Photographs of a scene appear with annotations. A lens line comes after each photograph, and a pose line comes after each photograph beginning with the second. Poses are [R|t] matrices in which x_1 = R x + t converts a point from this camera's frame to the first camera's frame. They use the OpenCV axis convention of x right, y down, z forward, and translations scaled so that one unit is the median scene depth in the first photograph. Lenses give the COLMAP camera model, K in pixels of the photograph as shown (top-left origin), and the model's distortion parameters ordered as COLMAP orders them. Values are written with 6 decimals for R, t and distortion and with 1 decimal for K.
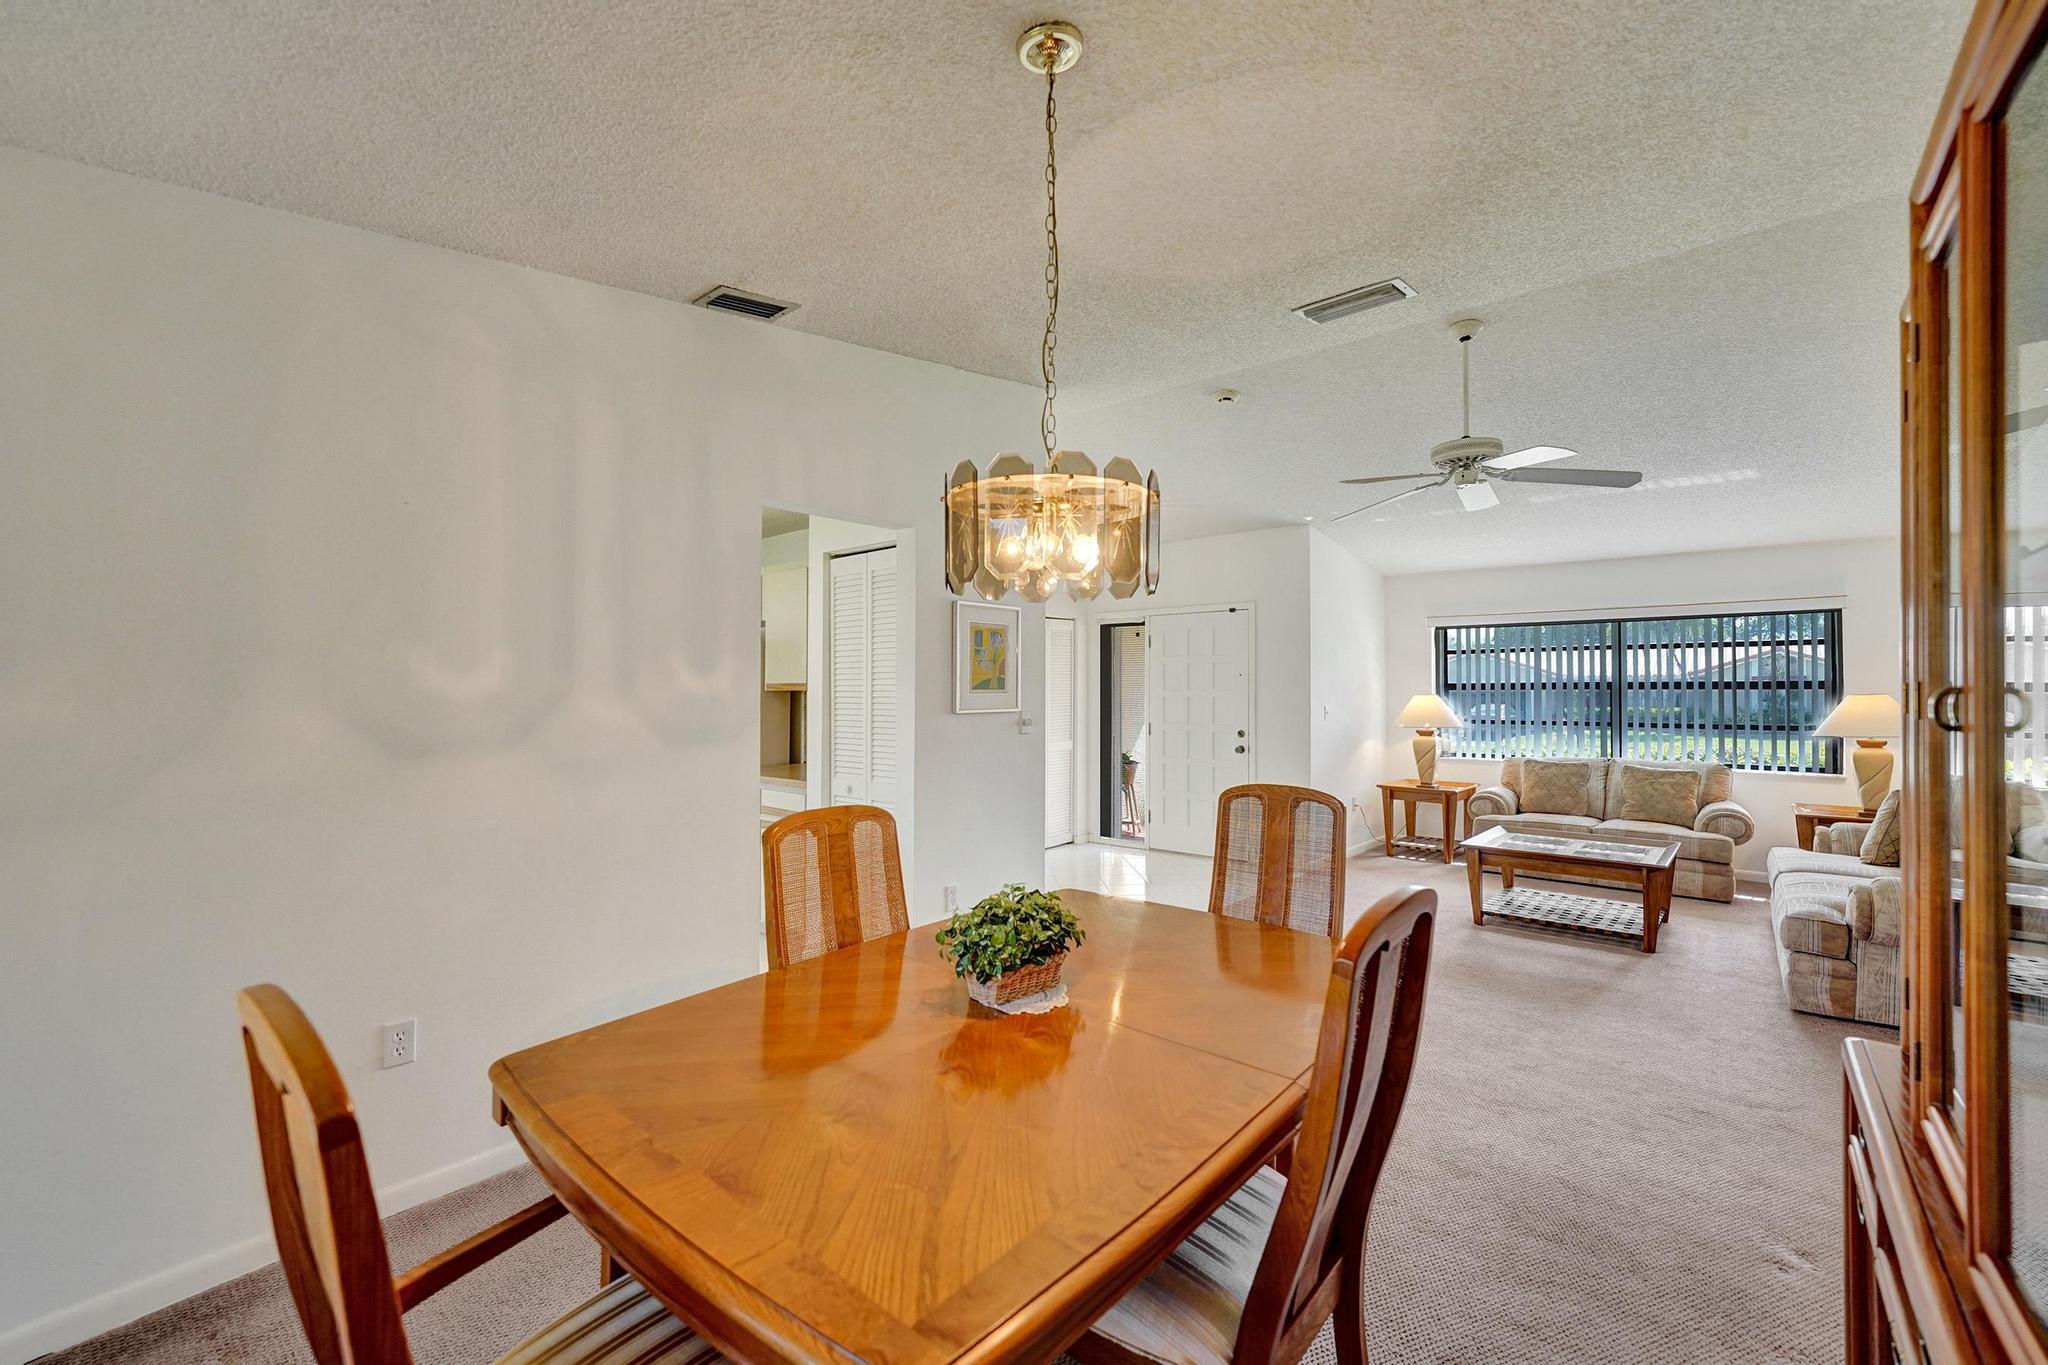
lens RADIAL K [[847.0, 0, 1020.7], [0, 847.0, 681.4], [0, 0, 1]] dist [-0.007370, -0.000763]
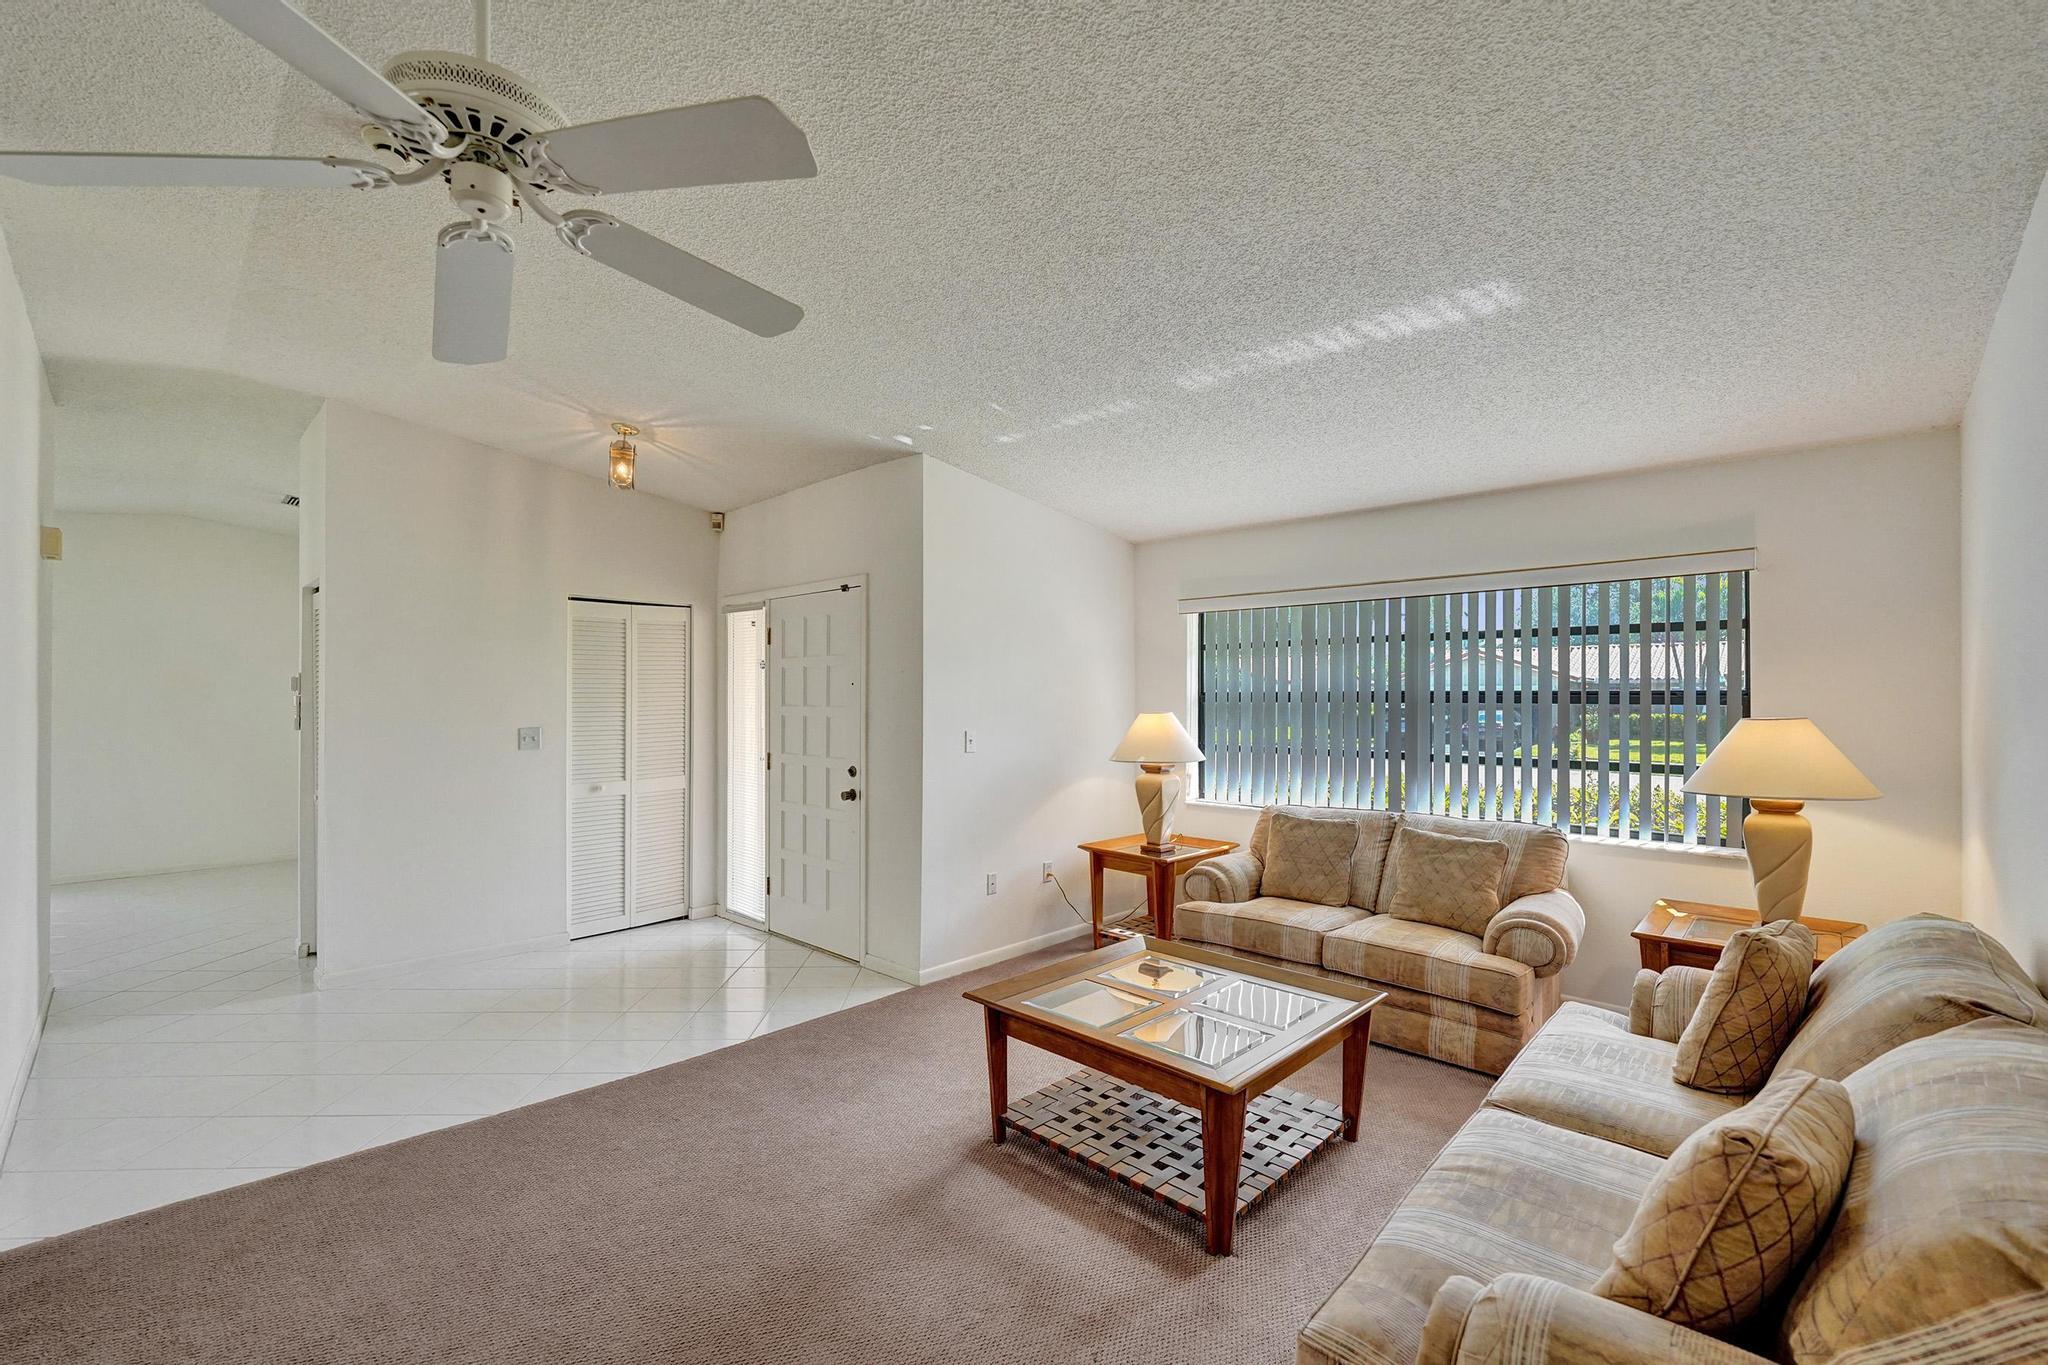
lens RADIAL K [[847.0, 0, 1020.7], [0, 847.0, 681.4], [0, 0, 1]] dist [-0.007370, -0.000763]
pose [[0.998851, -0.005308, -0.047636, 0.450715], [0.005160, 0.999981, -0.003234, -0.007820], [0.047652, 0.002985, 0.998860, 0.351143]]
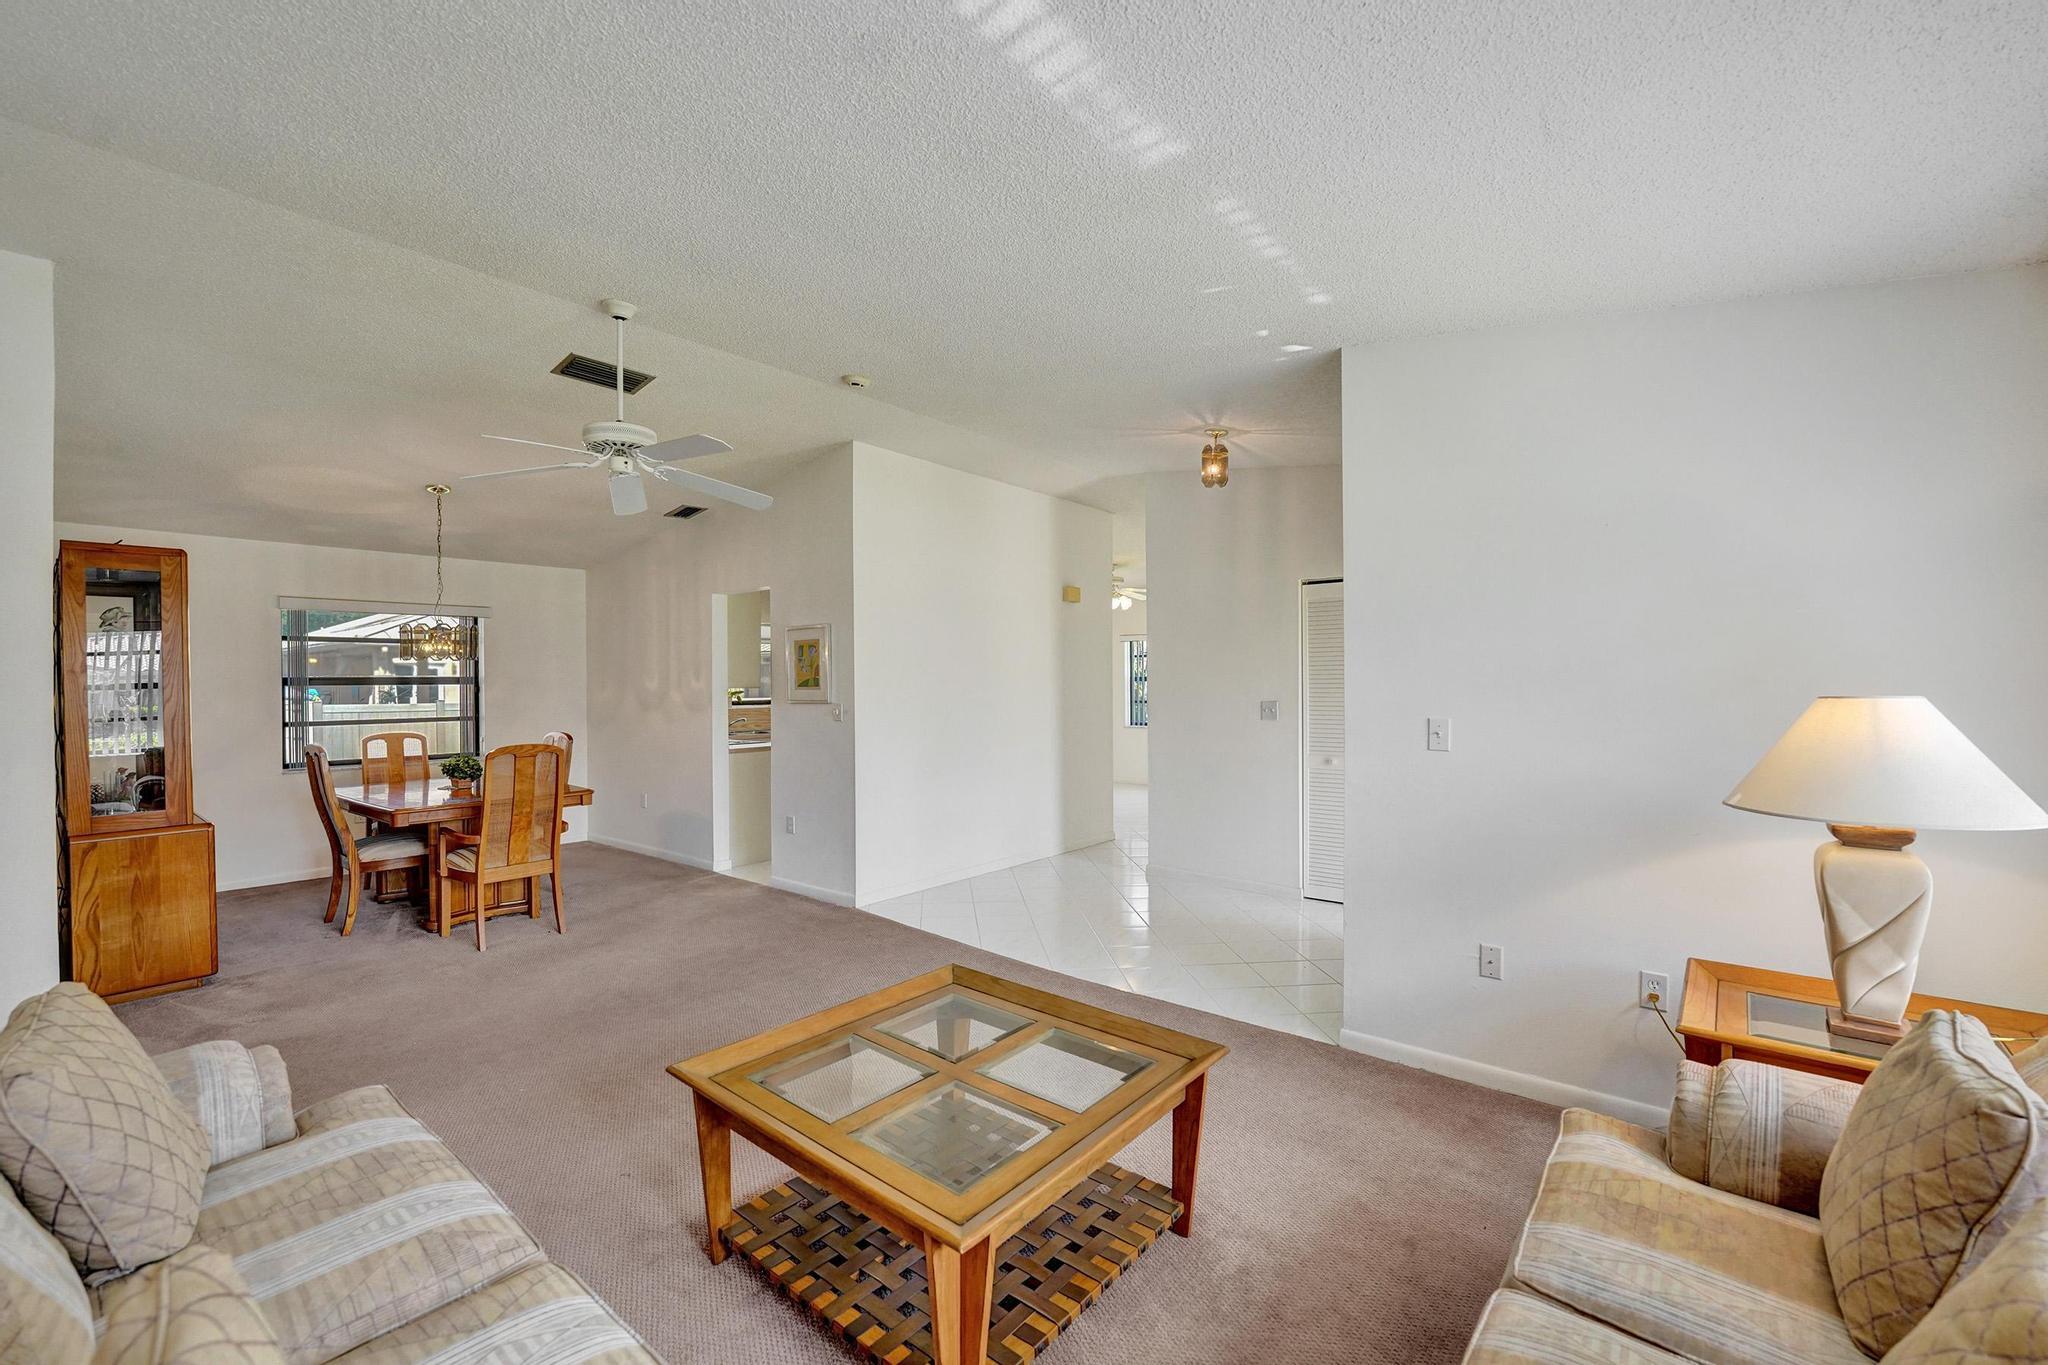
lens RADIAL K [[847.0, 0, 1020.7], [0, 847.0, 681.4], [0, 0, 1]] dist [-0.007370, -0.000763]
pose [[0.018626, -0.002416, -0.999824, 0.714357], [0.004857, 0.999986, -0.002326, 0.003879], [0.999815, -0.004812, 0.018638, 0.658017]]
